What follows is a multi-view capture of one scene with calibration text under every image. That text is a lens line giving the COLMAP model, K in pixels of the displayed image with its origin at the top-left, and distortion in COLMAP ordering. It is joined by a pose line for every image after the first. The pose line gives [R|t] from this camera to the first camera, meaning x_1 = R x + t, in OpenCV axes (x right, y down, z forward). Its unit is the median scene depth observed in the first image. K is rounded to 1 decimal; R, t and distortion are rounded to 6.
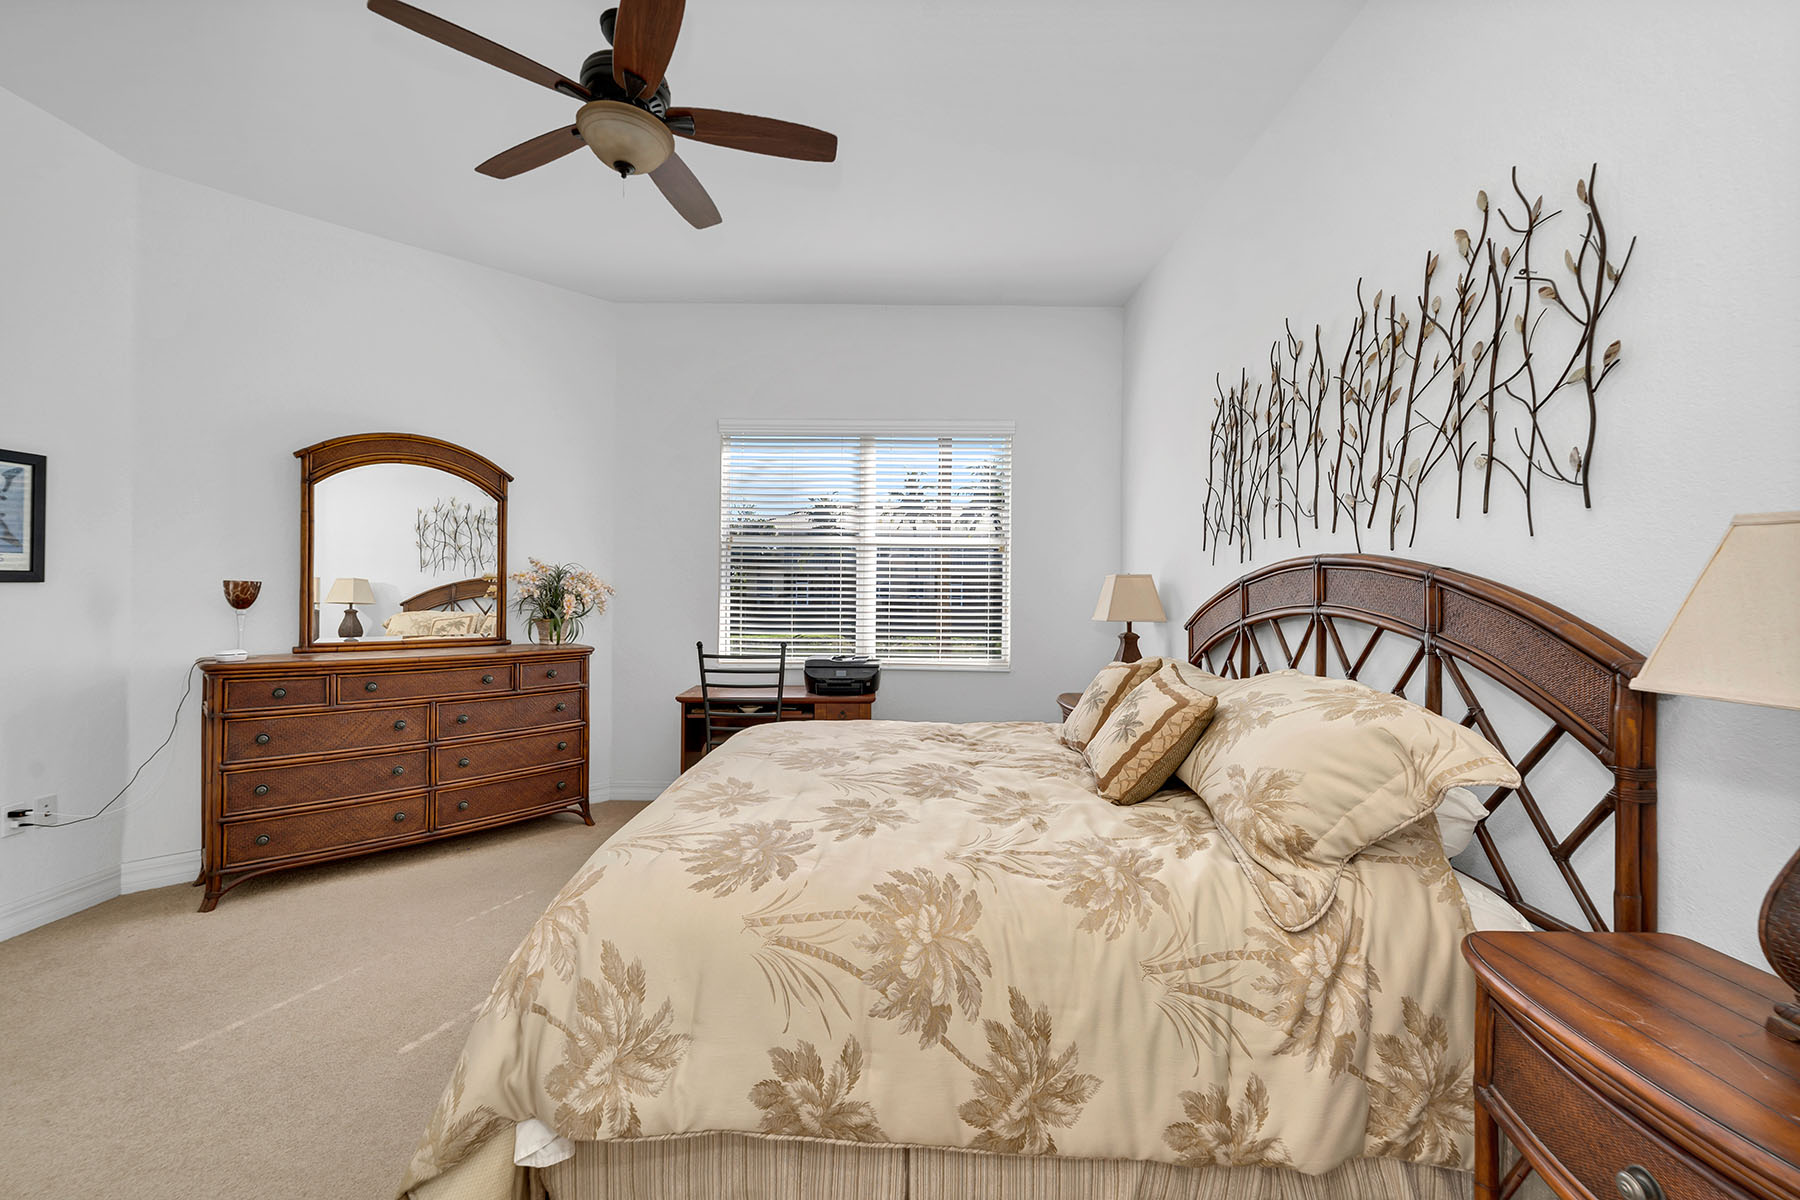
lens RADIAL K [[727.3, 0, 900.7], [0, 727.3, 598.4], [0, 0, 1]] dist [-0.001703, -0.000613]
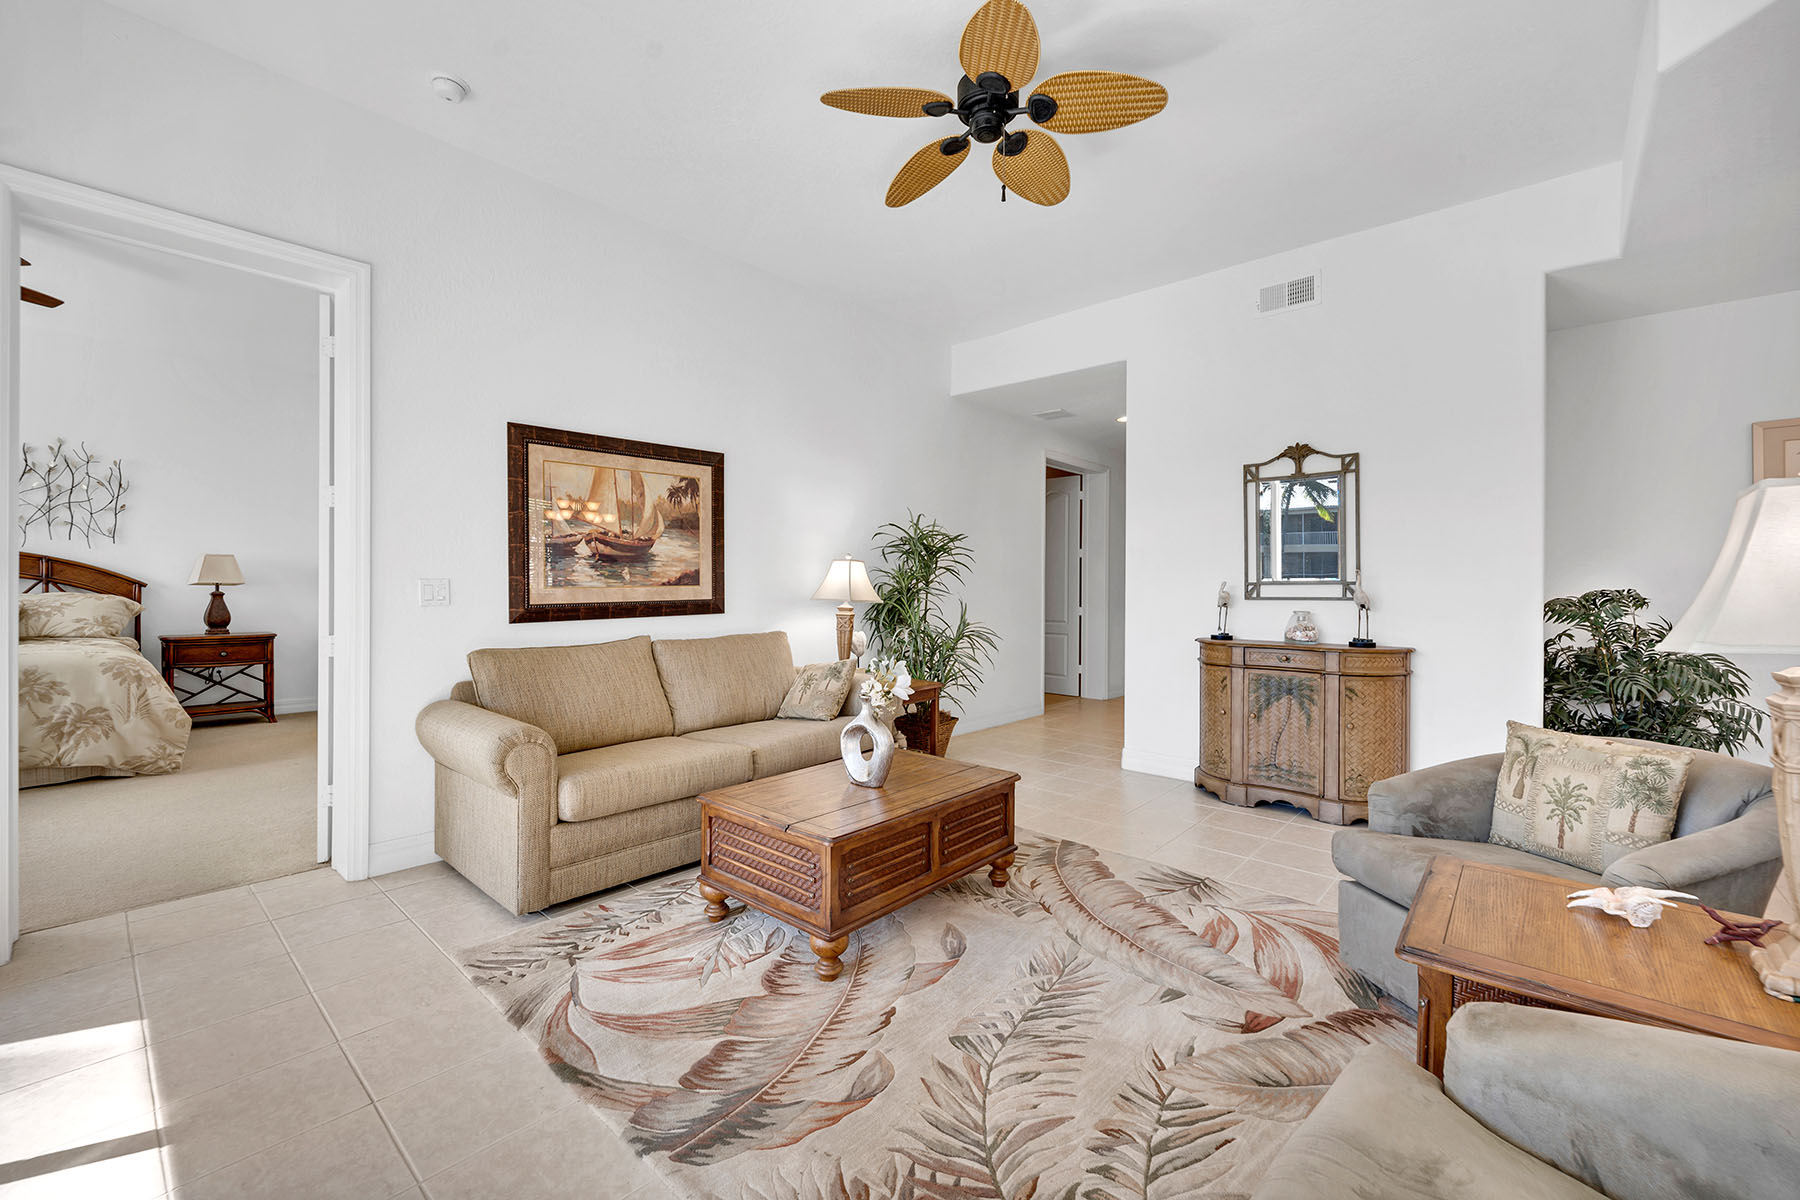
lens RADIAL K [[727.3, 0, 892.8], [0, 727.3, 591.4], [0, 0, 1]] dist [-0.001703, -0.000613]
pose [[-0.747200, -0.017421, 0.664371, -3.572814], [-0.008216, 0.999822, 0.016977, 0.023304], [-0.664549, 0.007227, -0.747210, 0.842011]]
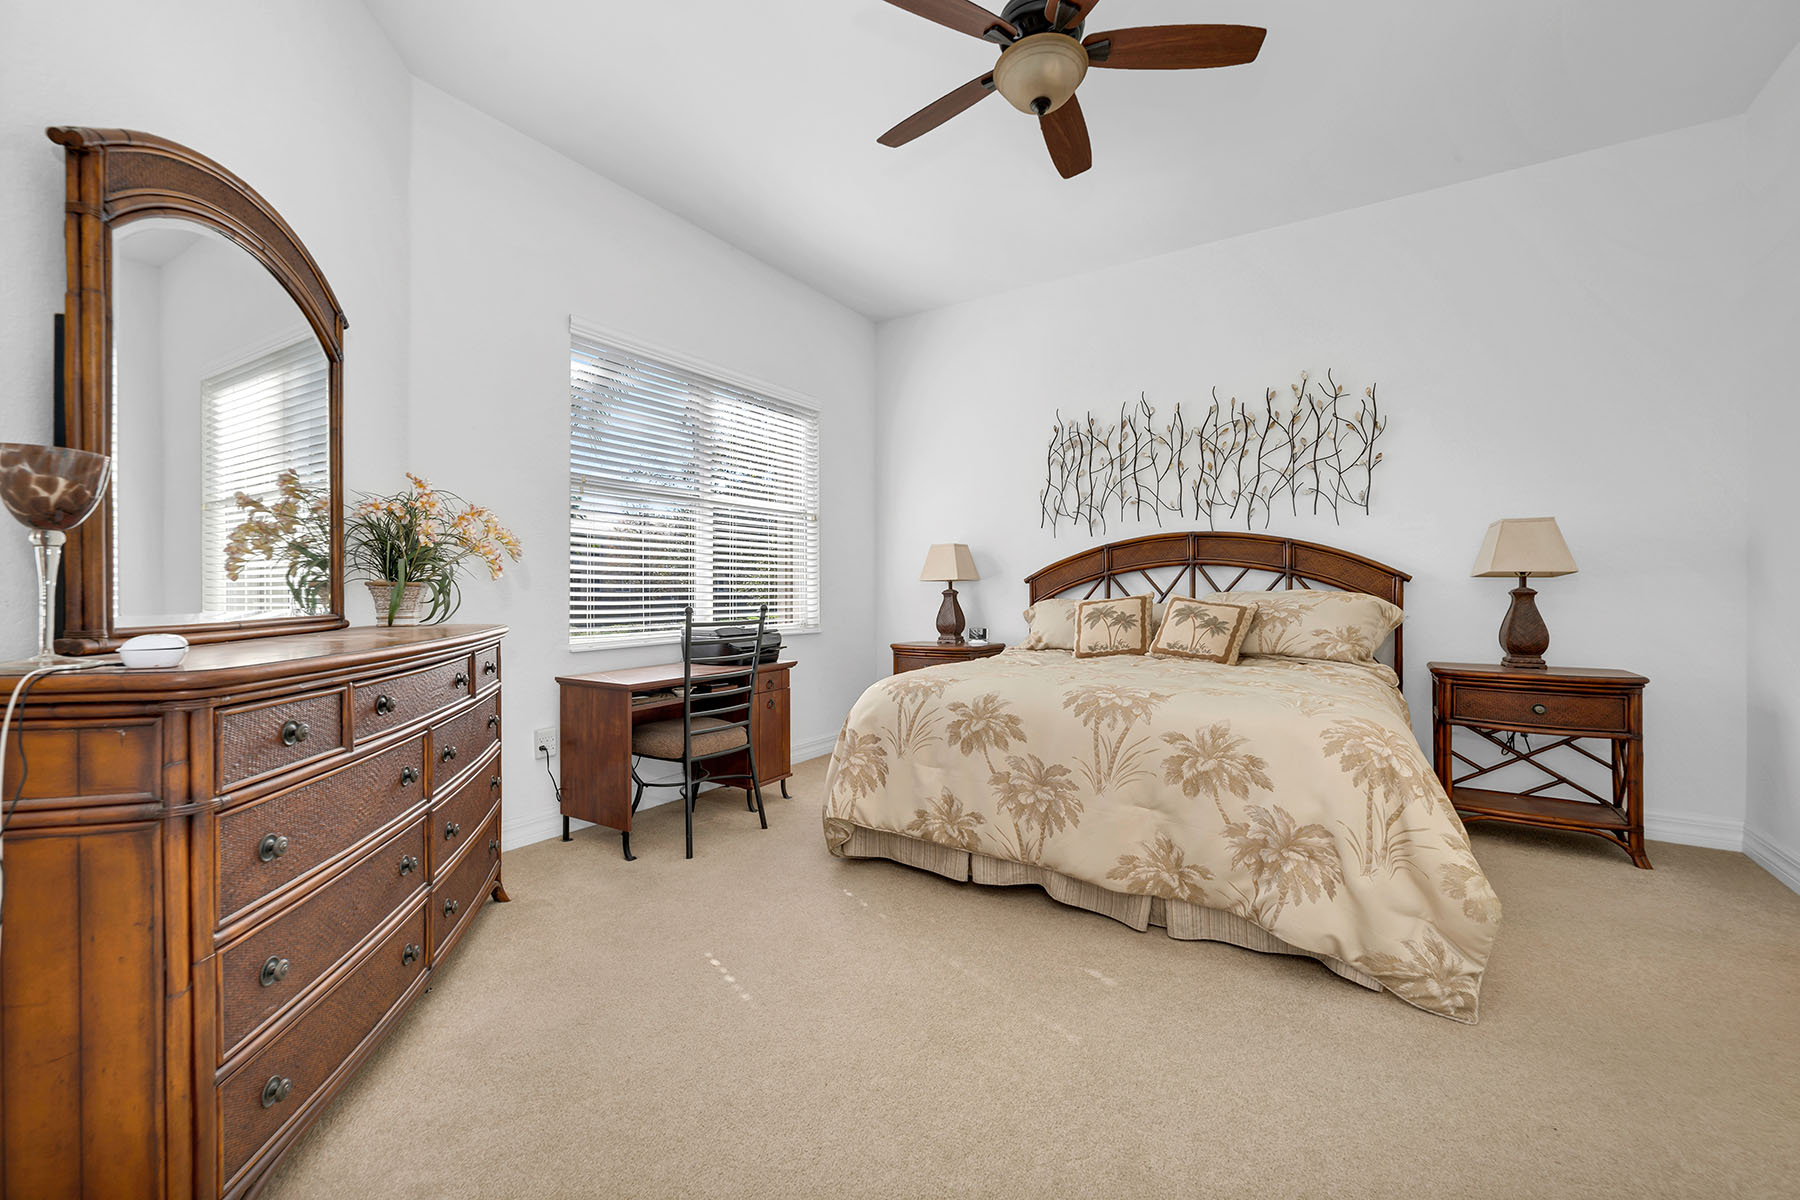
lens RADIAL K [[727.3, 0, 890.2], [0, 727.3, 586.7], [0, 0, 1]] dist [-0.001703, -0.000613]
pose [[0.551909, -0.008037, 0.833866, -1.572686], [0.011952, 0.999927, 0.001726, 0.075614], [-0.833819, 0.009014, 0.551965, 0.736262]]
